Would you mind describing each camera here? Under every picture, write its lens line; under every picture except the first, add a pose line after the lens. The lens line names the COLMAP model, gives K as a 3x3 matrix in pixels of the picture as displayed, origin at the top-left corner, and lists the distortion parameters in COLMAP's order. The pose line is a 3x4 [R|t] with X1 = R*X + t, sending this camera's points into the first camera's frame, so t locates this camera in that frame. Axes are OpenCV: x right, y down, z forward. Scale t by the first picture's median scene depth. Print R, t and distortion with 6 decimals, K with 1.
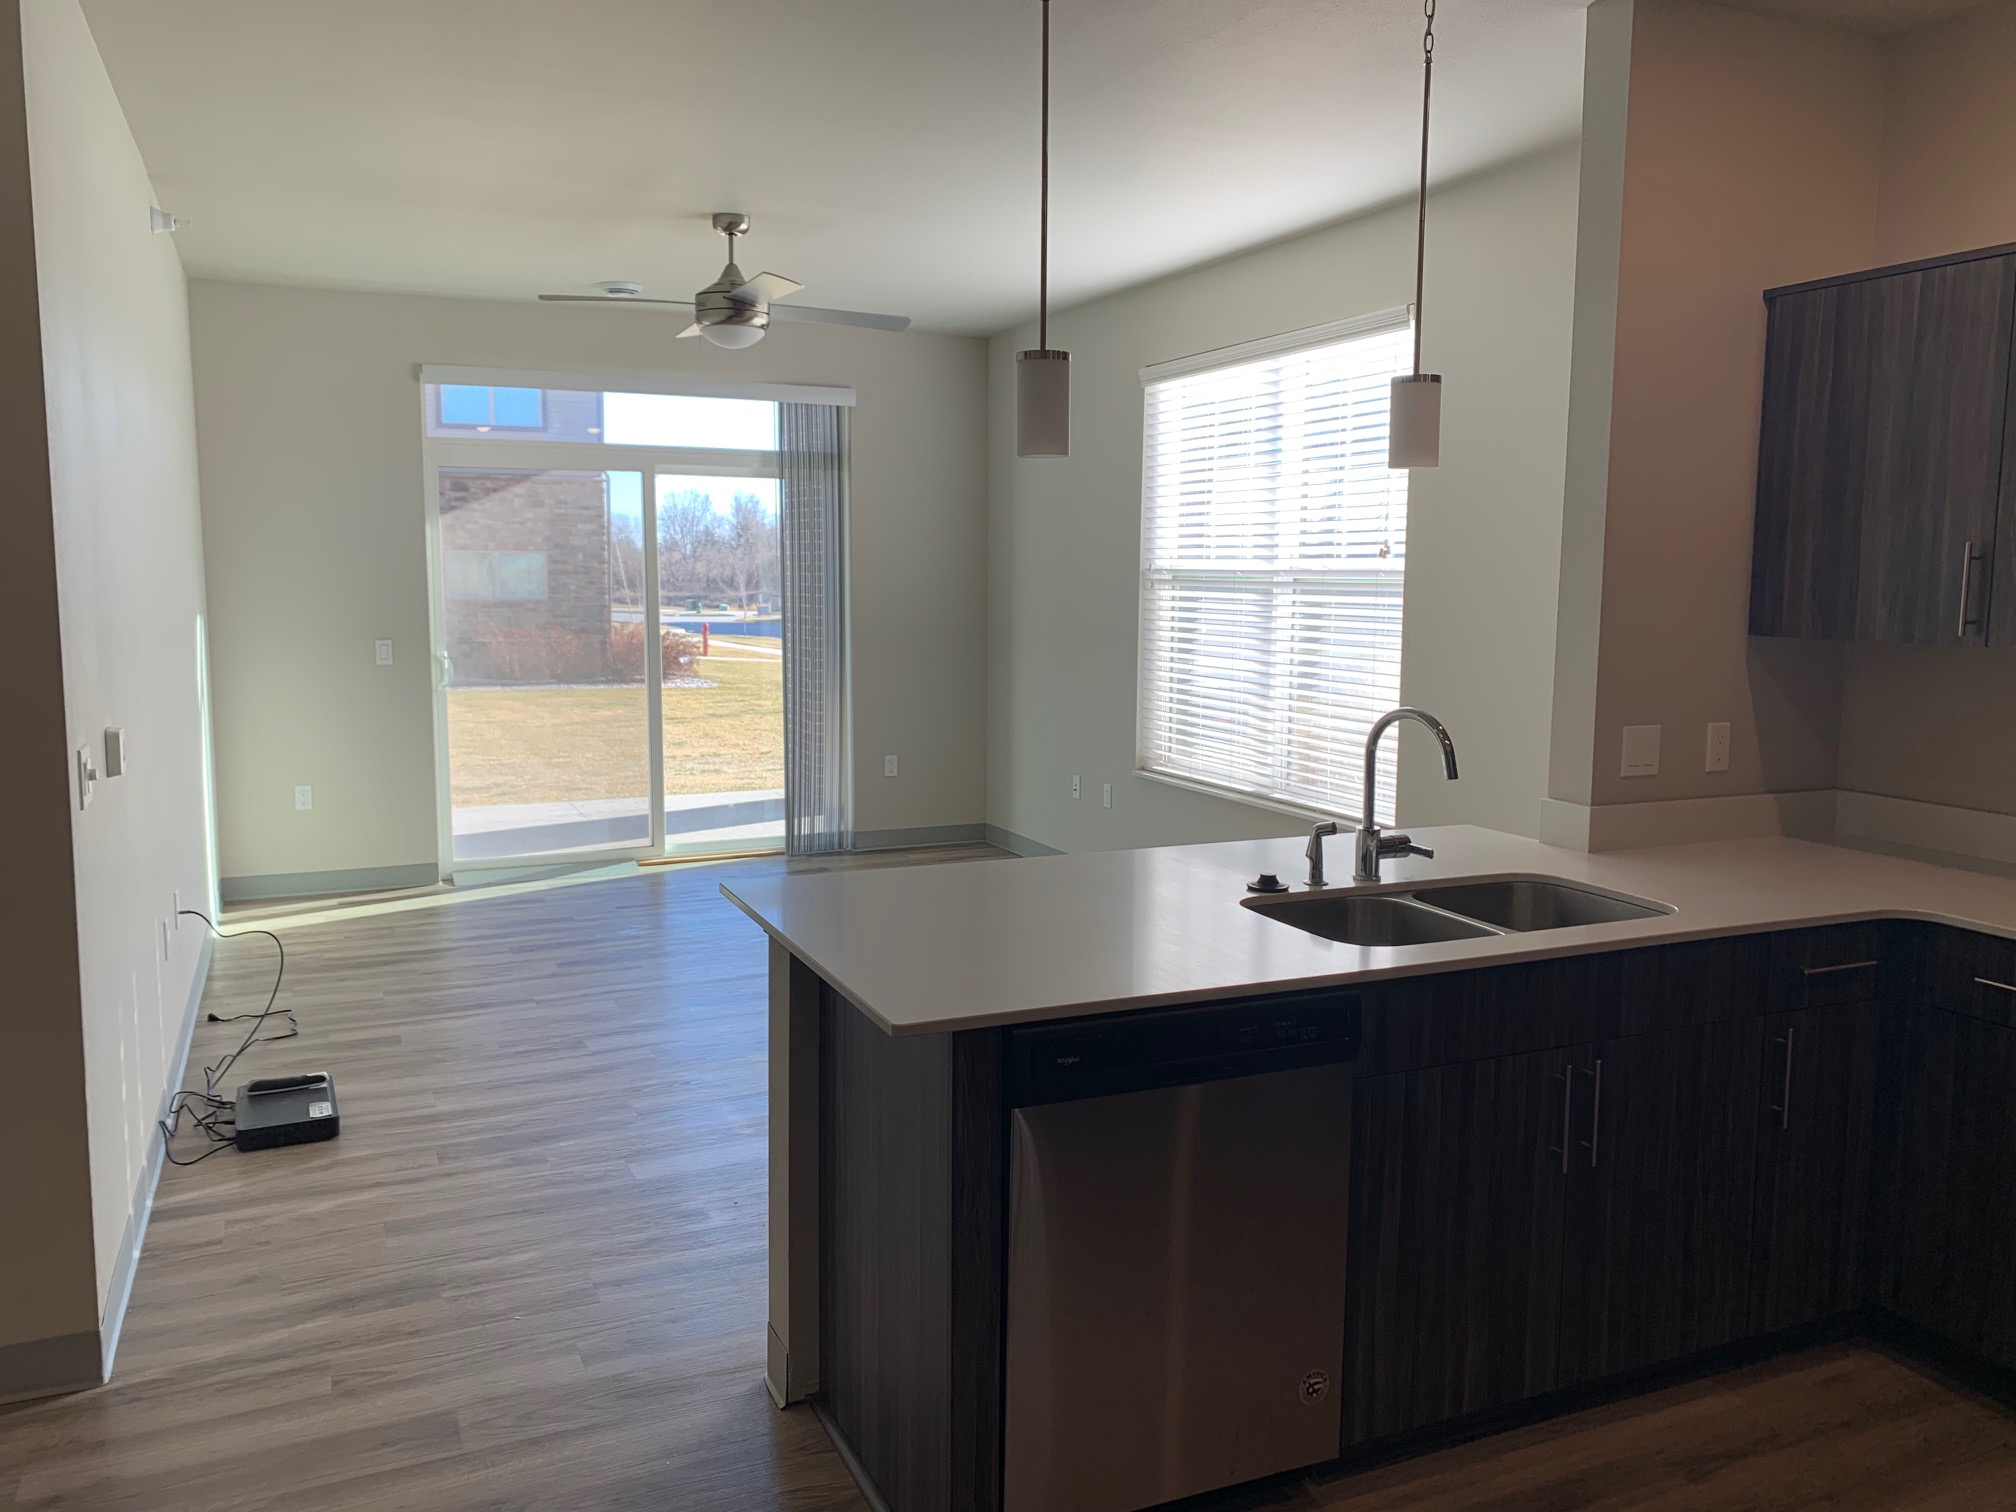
lens RADIAL K [[1554.8, 0, 1017.7], [0, 1554.8, 756.6], [0, 0, 1]] dist [0.011201, -0.037262]
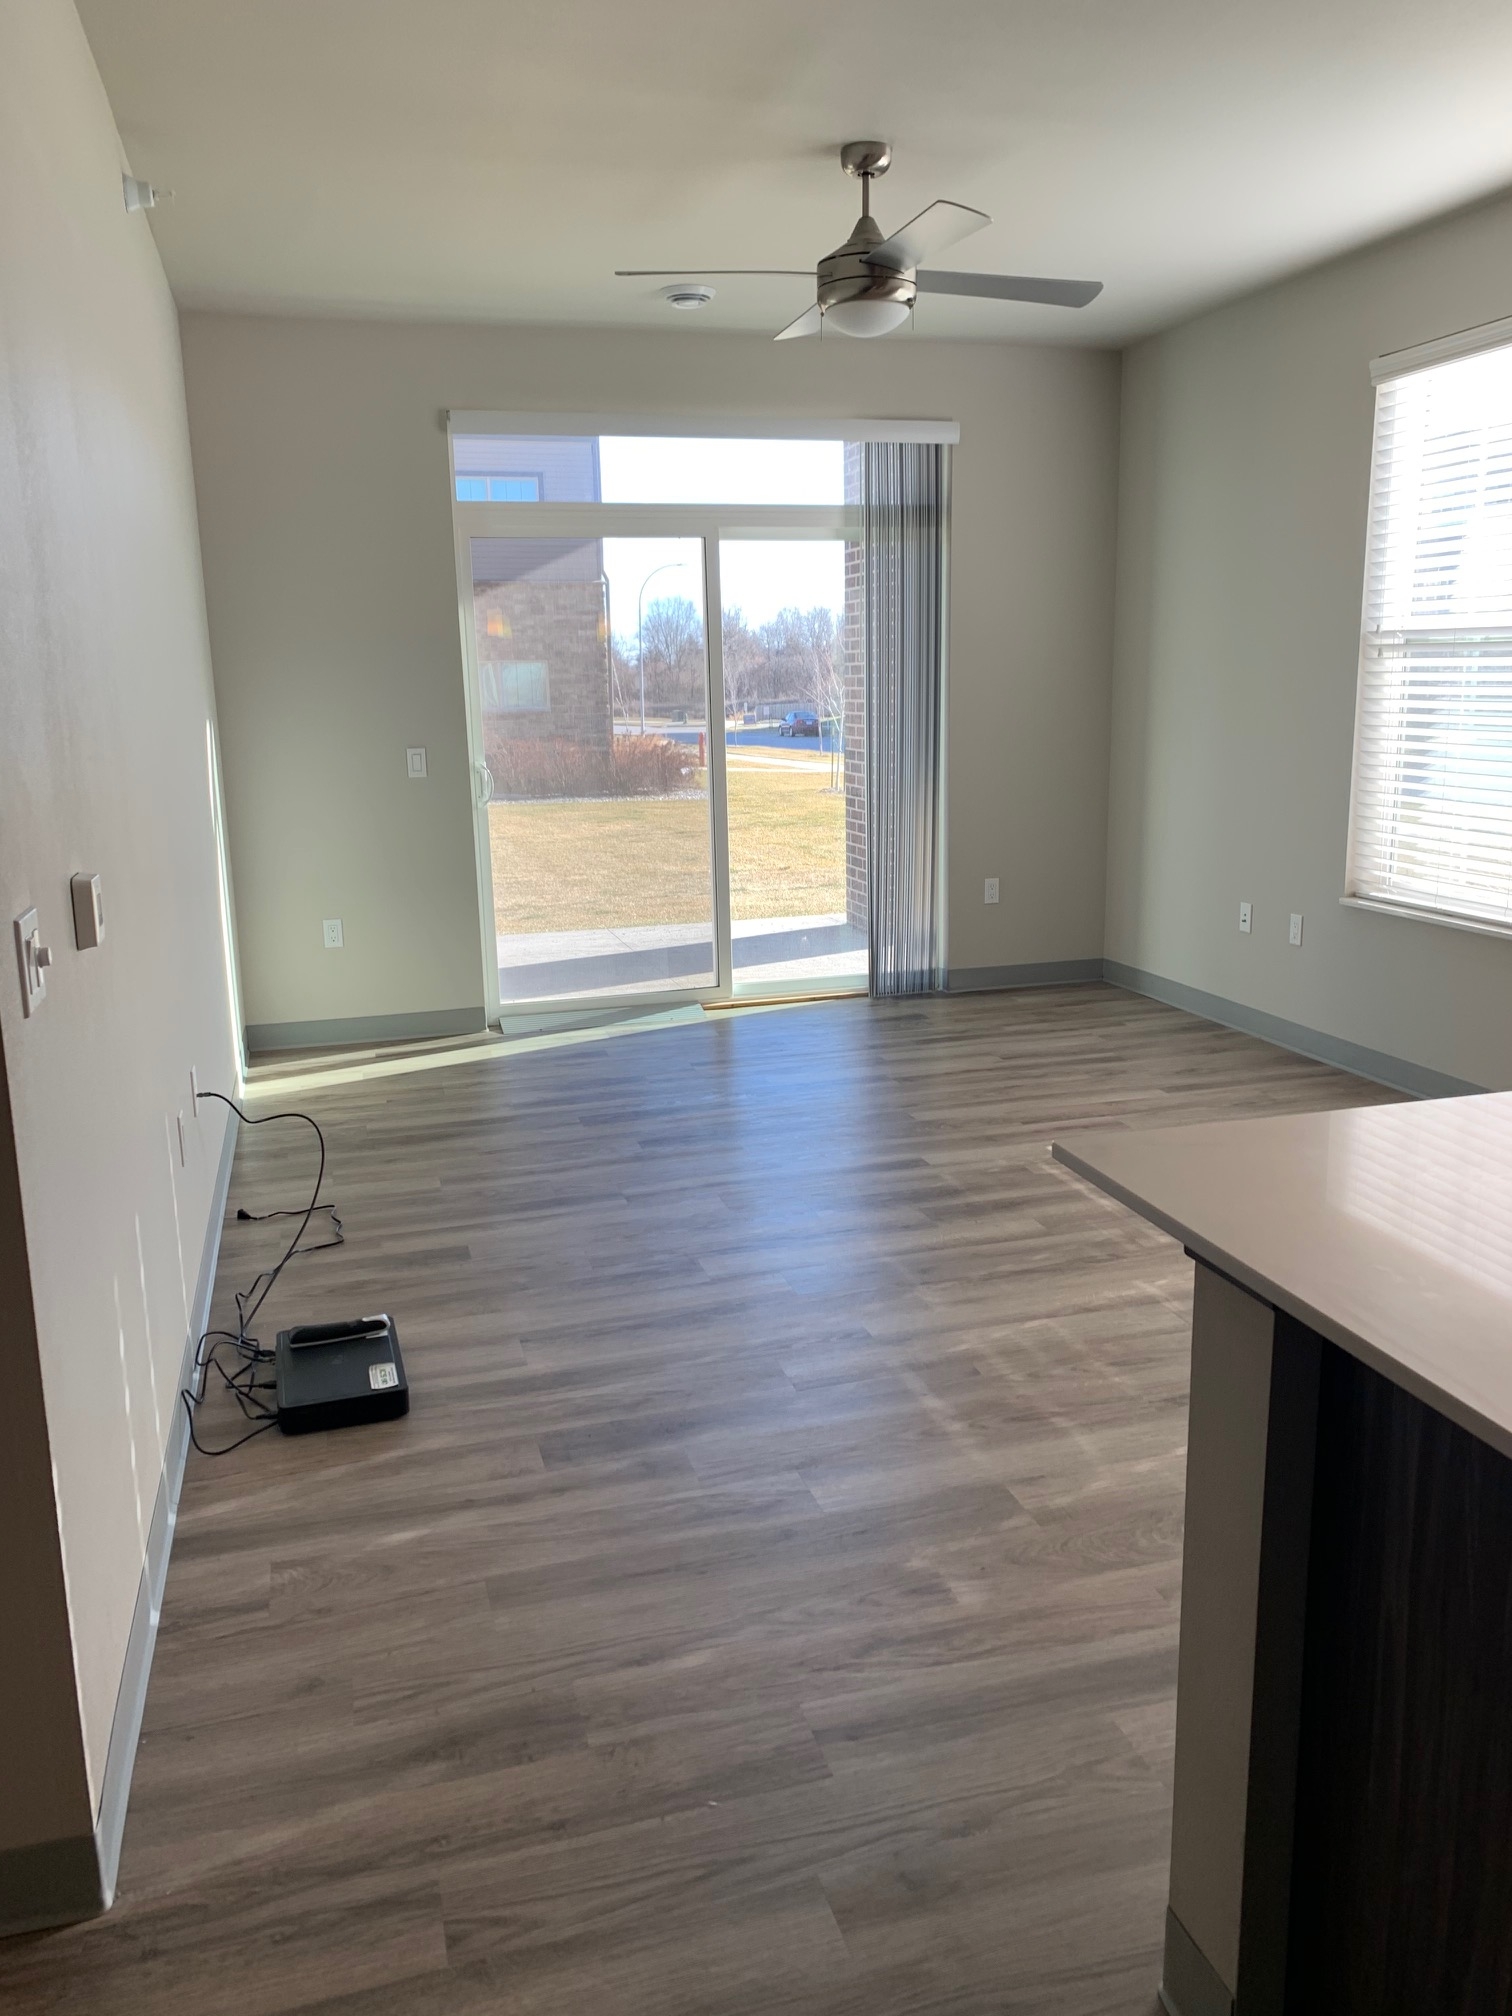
lens RADIAL K [[1554.8, 0, 759.6], [0, 1554.8, 1013.2], [0, 0, 1]] dist [0.011201, -0.037262]
pose [[0.988226, 0.005258, -0.152909, -0.118326], [0.009219, 0.995547, 0.093815, -0.011426], [0.152721, -0.094121, 0.983777, 0.233325]]
